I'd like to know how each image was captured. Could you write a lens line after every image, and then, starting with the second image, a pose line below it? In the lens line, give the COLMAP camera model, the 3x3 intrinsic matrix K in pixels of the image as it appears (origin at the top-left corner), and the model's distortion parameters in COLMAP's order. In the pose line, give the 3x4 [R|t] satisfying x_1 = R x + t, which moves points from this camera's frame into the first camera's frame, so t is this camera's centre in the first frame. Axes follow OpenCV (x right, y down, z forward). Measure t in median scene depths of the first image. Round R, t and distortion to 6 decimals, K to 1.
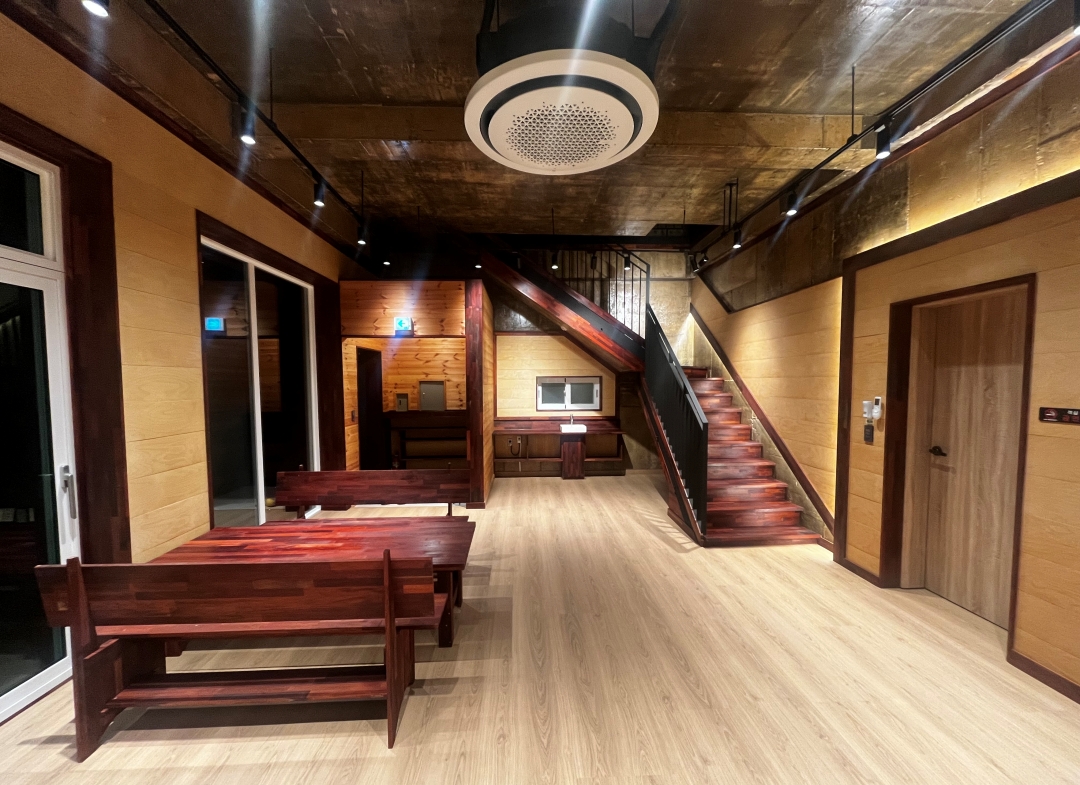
lens RADIAL K [[438.9, 0, 539.3], [0, 438.9, 401.8], [0, 0, 1]] dist [-0.001314, -0.000752]
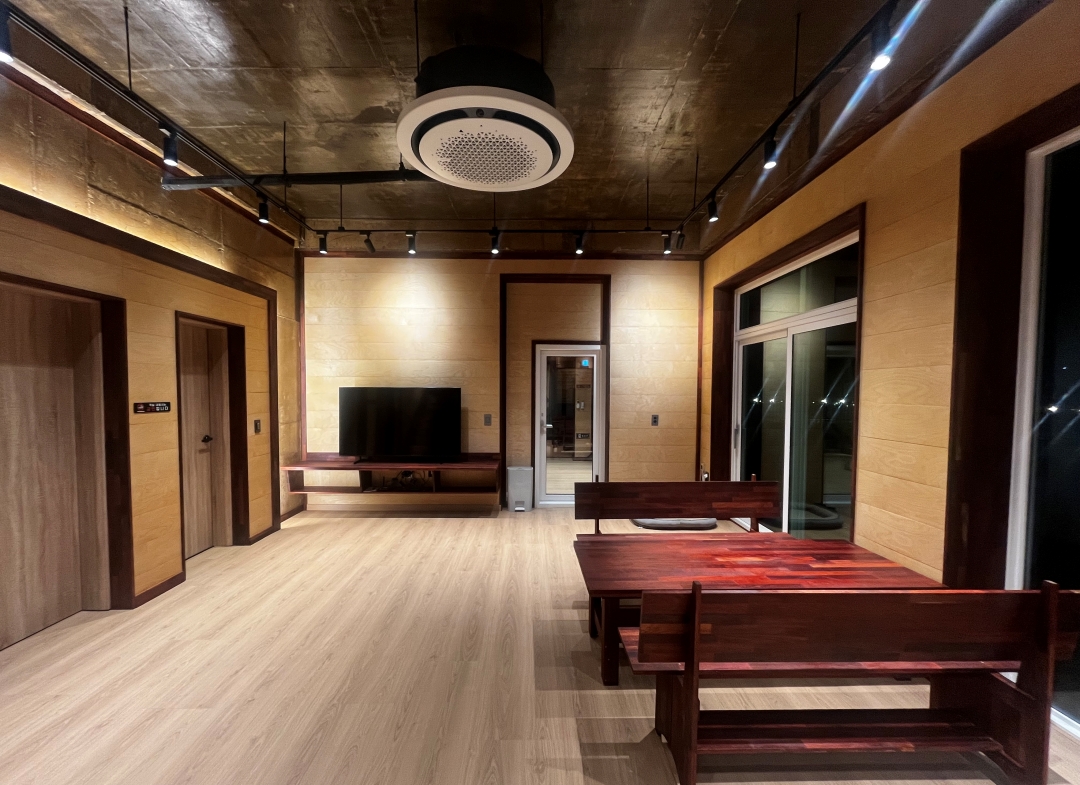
lens RADIAL K [[438.9, 0, 536.3], [0, 438.9, 401.1], [0, 0, 1]] dist [-0.001314, -0.000752]
pose [[-0.999628, -0.001632, 0.027229, -0.081068], [0.000340, 0.997384, 0.072278, -0.064873], [-0.027276, 0.072261, -0.997013, 1.656630]]
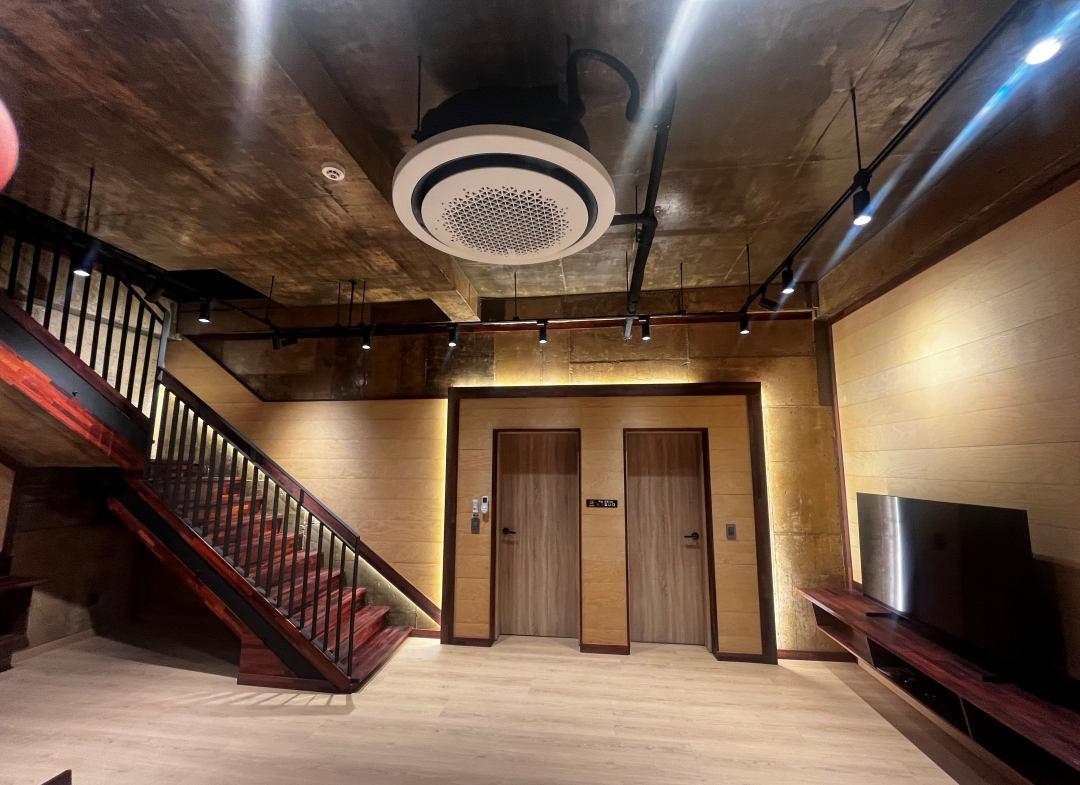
lens RADIAL K [[438.9, 0, 538.8], [0, 438.9, 400.8], [0, 0, 1]] dist [-0.001314, -0.000752]
pose [[0.159703, 0.144497, 0.976532, -0.589647], [0.039613, 0.987494, -0.152597, -0.092780], [-0.986370, 0.063053, 0.151982, 0.641558]]
